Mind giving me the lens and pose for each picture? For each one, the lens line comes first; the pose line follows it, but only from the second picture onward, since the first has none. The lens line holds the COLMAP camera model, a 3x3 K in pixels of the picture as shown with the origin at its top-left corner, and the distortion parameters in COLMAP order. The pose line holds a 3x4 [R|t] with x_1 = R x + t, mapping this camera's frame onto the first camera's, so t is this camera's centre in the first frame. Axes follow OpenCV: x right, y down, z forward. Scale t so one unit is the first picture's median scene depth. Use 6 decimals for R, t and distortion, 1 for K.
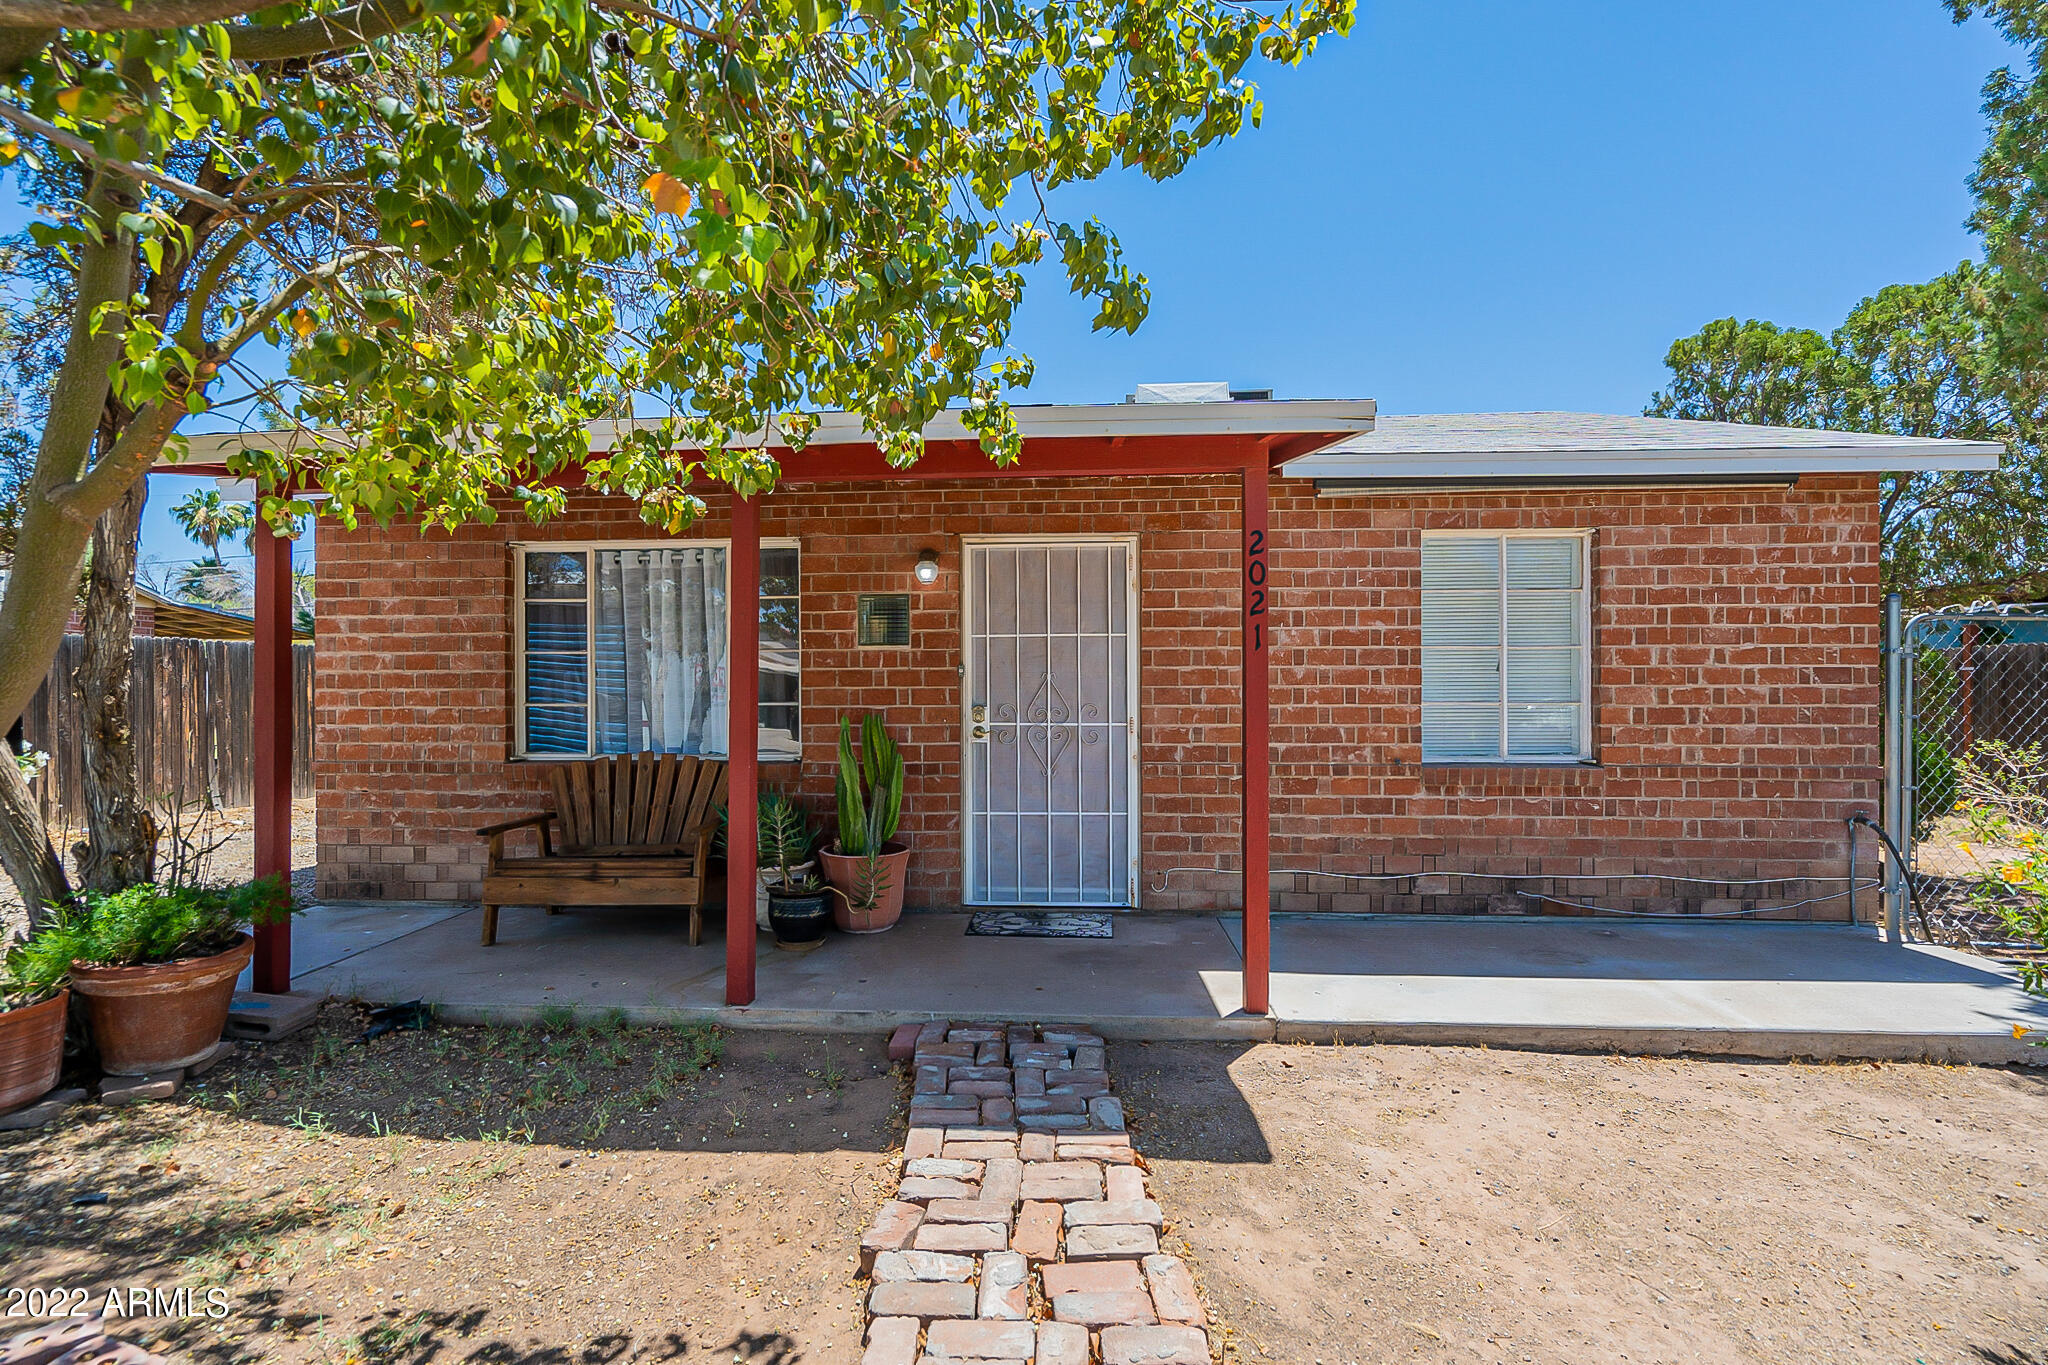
lens RADIAL K [[926.8, 0, 1014.4], [0, 926.8, 685.8], [0, 0, 1]] dist [-0.004232, 0.001656]
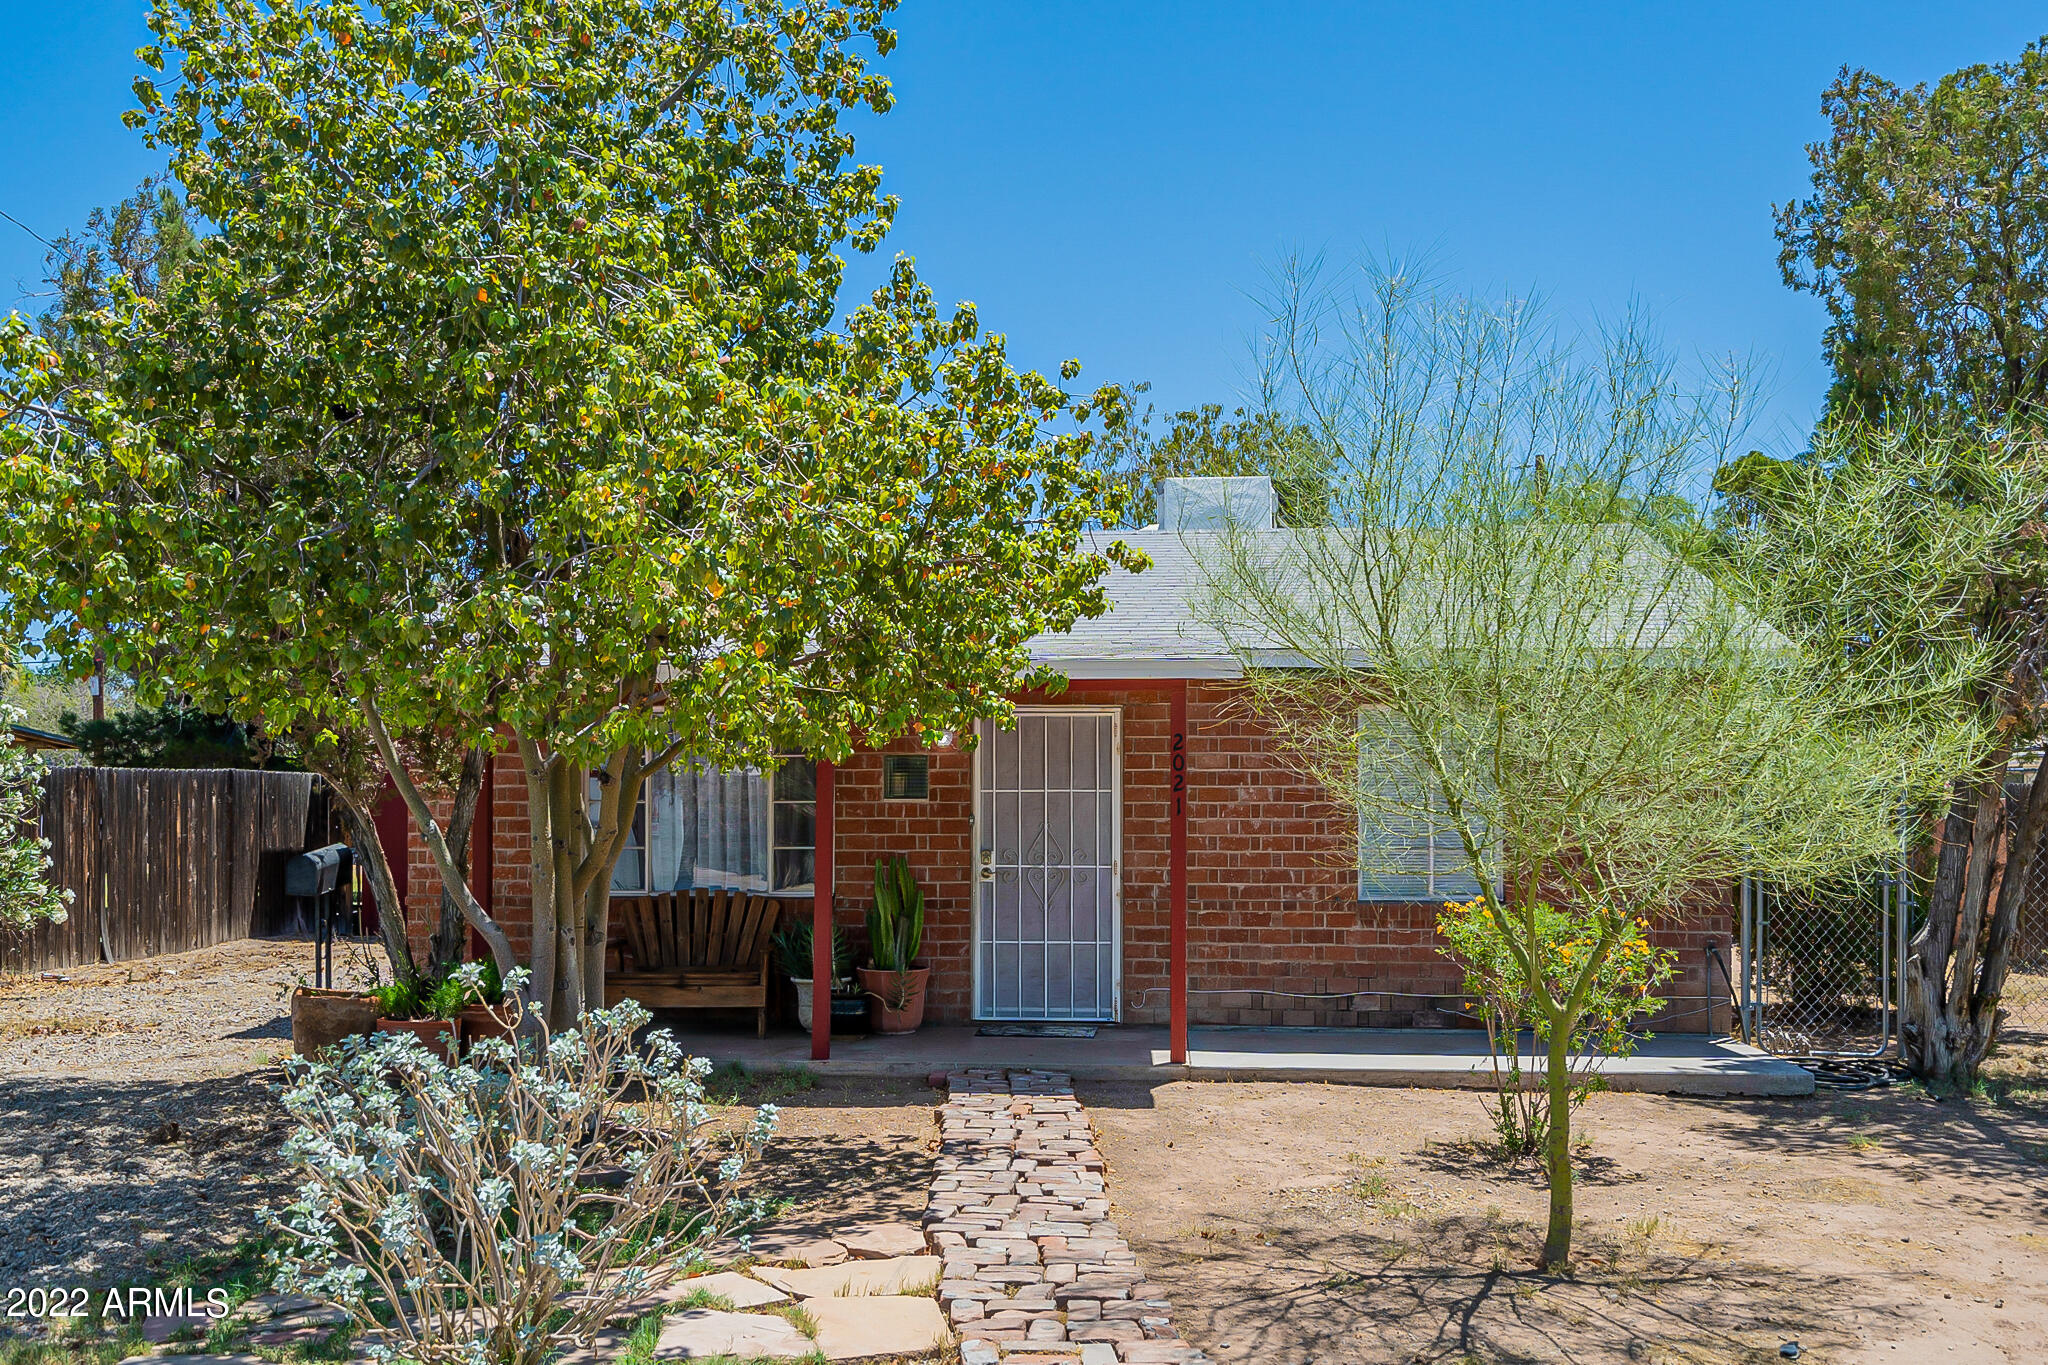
lens RADIAL K [[1756.5, 0, 995.5], [0, 1756.5, 776.8], [0, 0, 1]] dist [-0.002115, 0.003196]
pose [[0.999686, 0.003636, -0.024794, 0.029380], [-0.004015, 0.999875, -0.015285, -0.039191], [0.024736, 0.015380, 0.999576, -1.273169]]
